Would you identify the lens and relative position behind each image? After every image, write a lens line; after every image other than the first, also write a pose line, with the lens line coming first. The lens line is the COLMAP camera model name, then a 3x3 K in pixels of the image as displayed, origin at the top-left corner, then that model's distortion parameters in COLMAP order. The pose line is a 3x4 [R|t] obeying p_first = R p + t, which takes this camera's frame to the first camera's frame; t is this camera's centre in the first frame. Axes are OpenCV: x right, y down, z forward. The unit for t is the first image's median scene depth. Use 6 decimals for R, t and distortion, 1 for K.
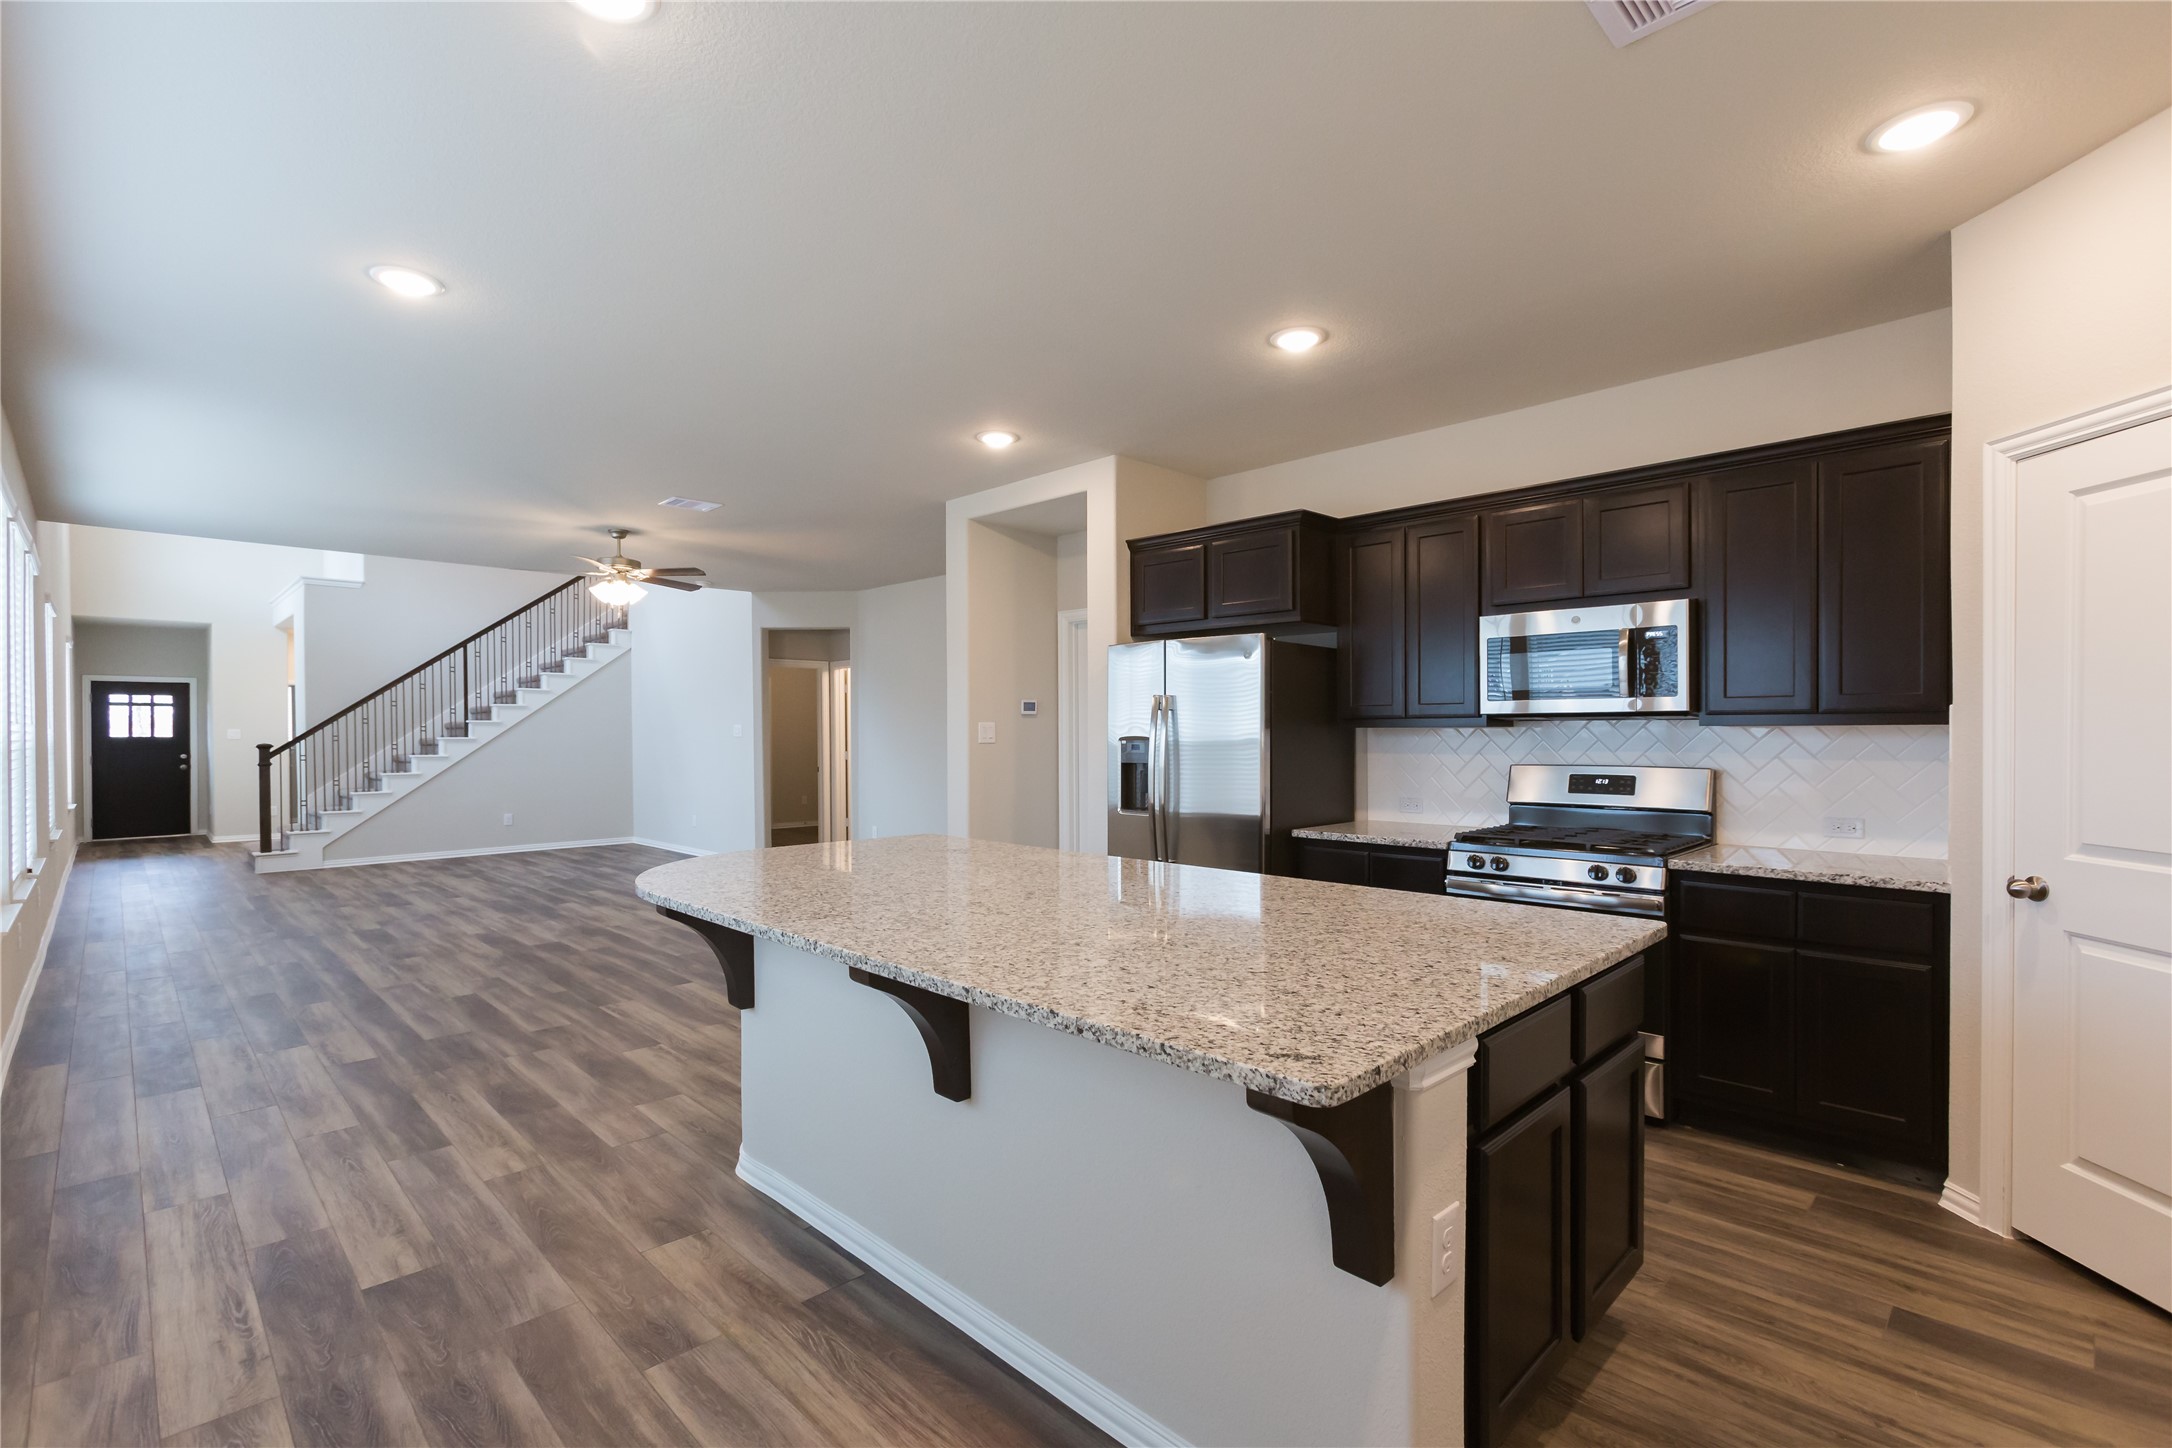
lens RADIAL K [[976.3, 0, 1091.7], [0, 976.3, 740.8], [0, 0, 1]] dist [-0.008126, 0.004179]
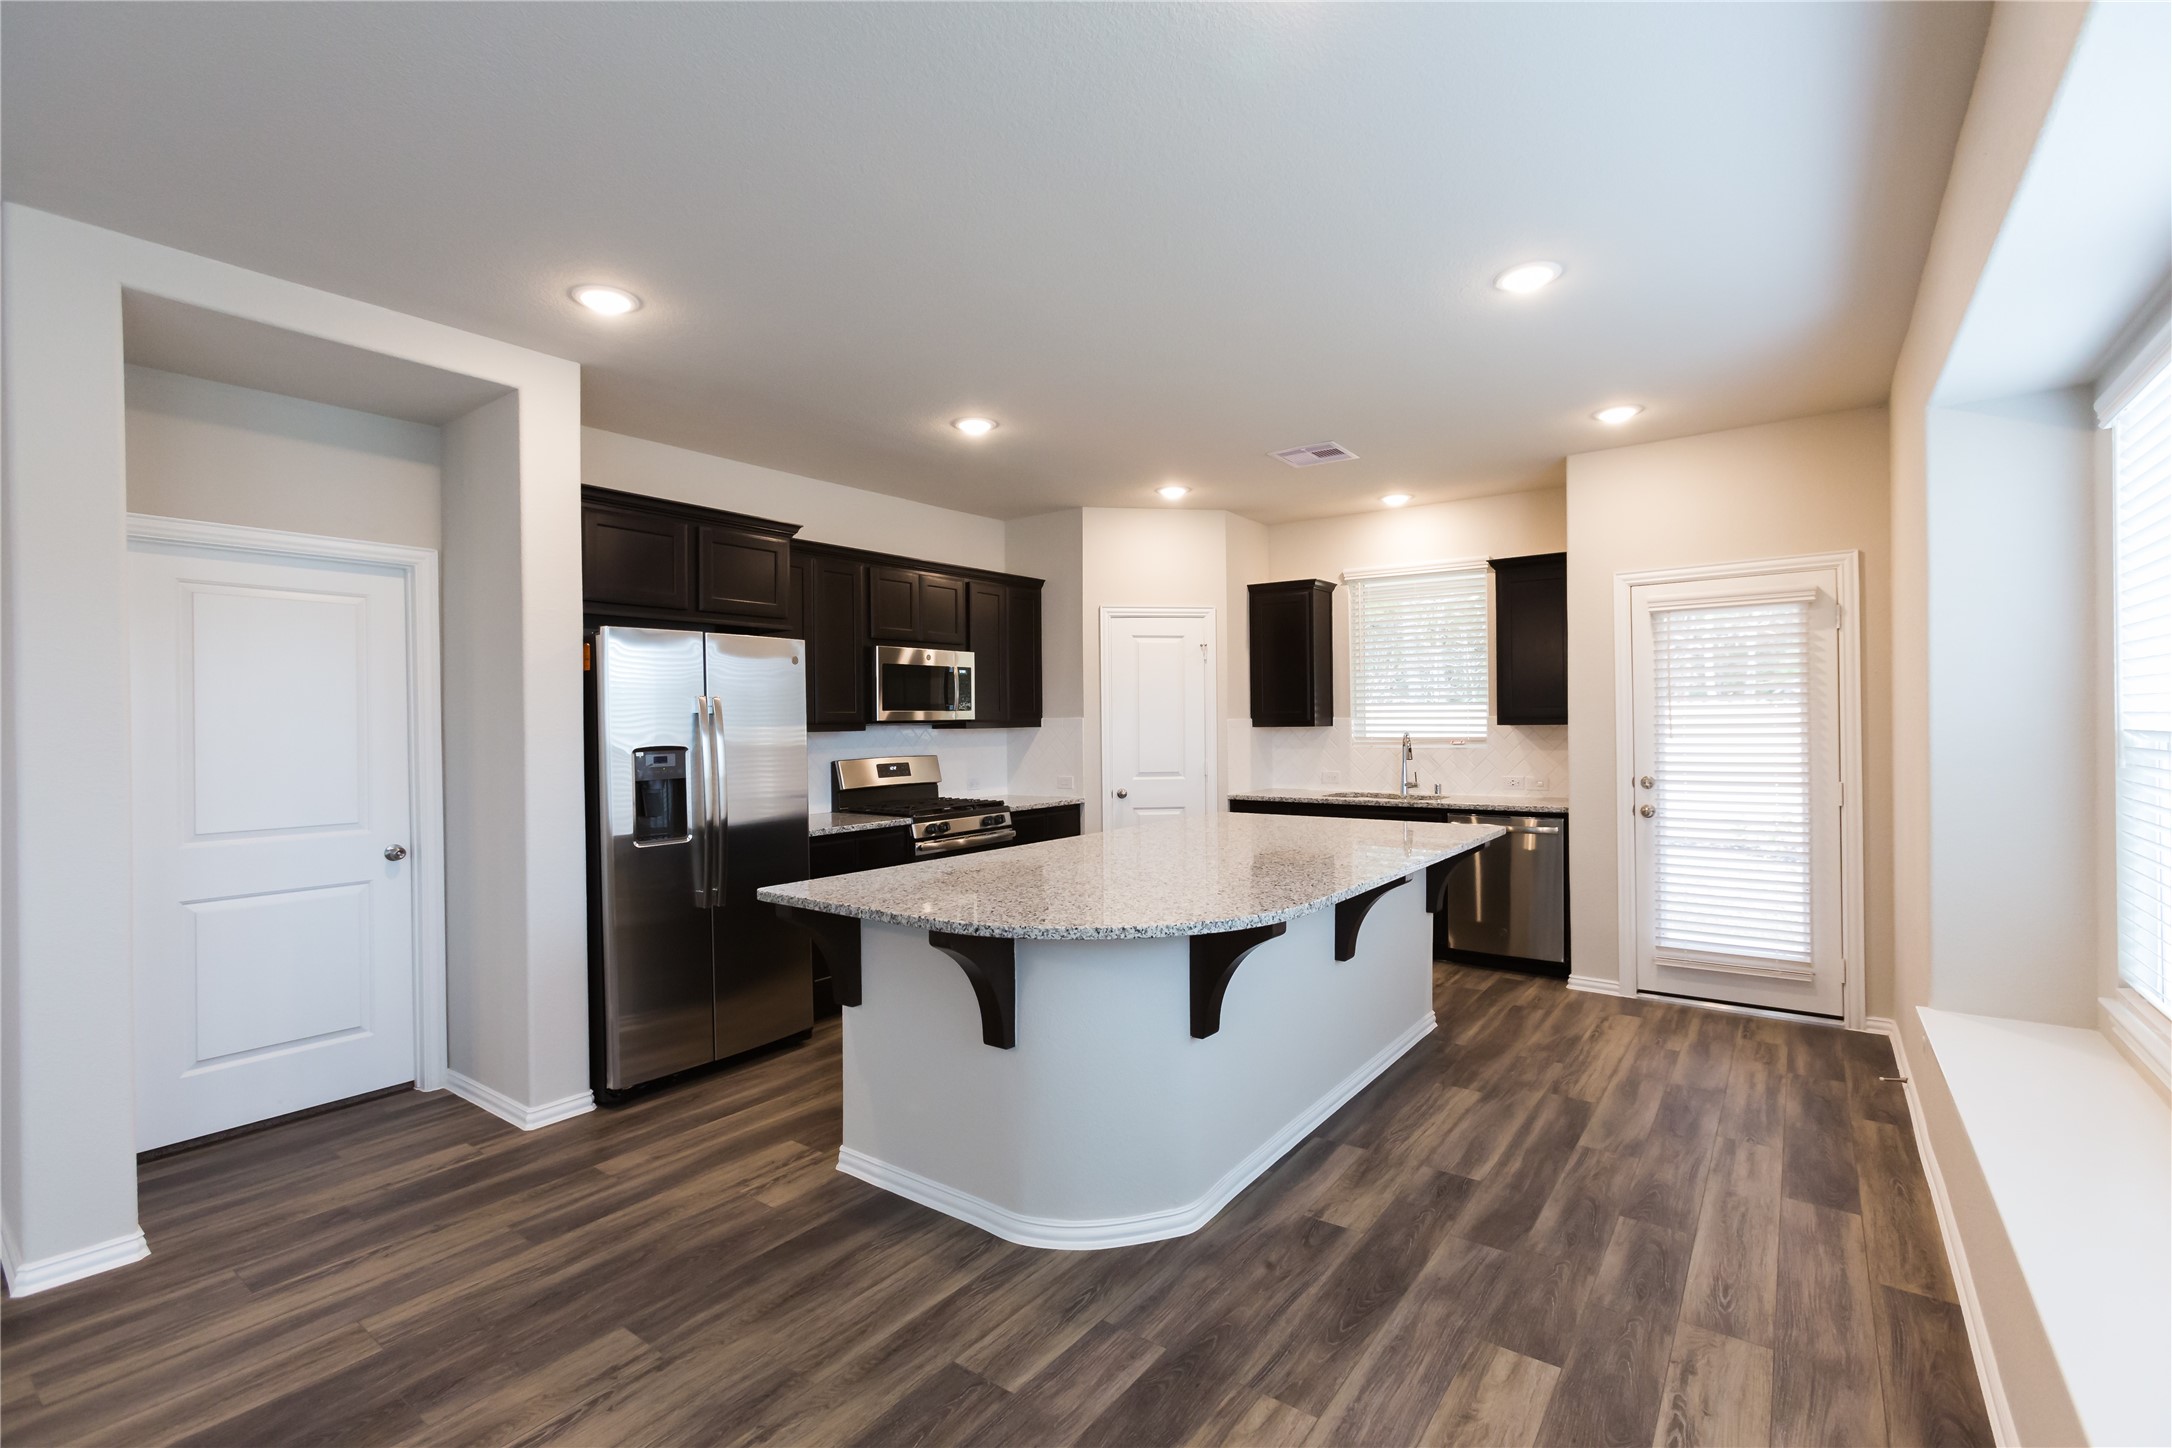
lens RADIAL K [[976.3, 0, 1088.4], [0, 976.3, 716.2], [0, 0, 1]] dist [-0.008126, 0.004179]
pose [[-0.145635, 0.010772, 0.989280, -1.453008], [0.026723, 0.999619, -0.006950, -0.026541], [-0.988977, 0.025425, -0.145867, 1.427223]]
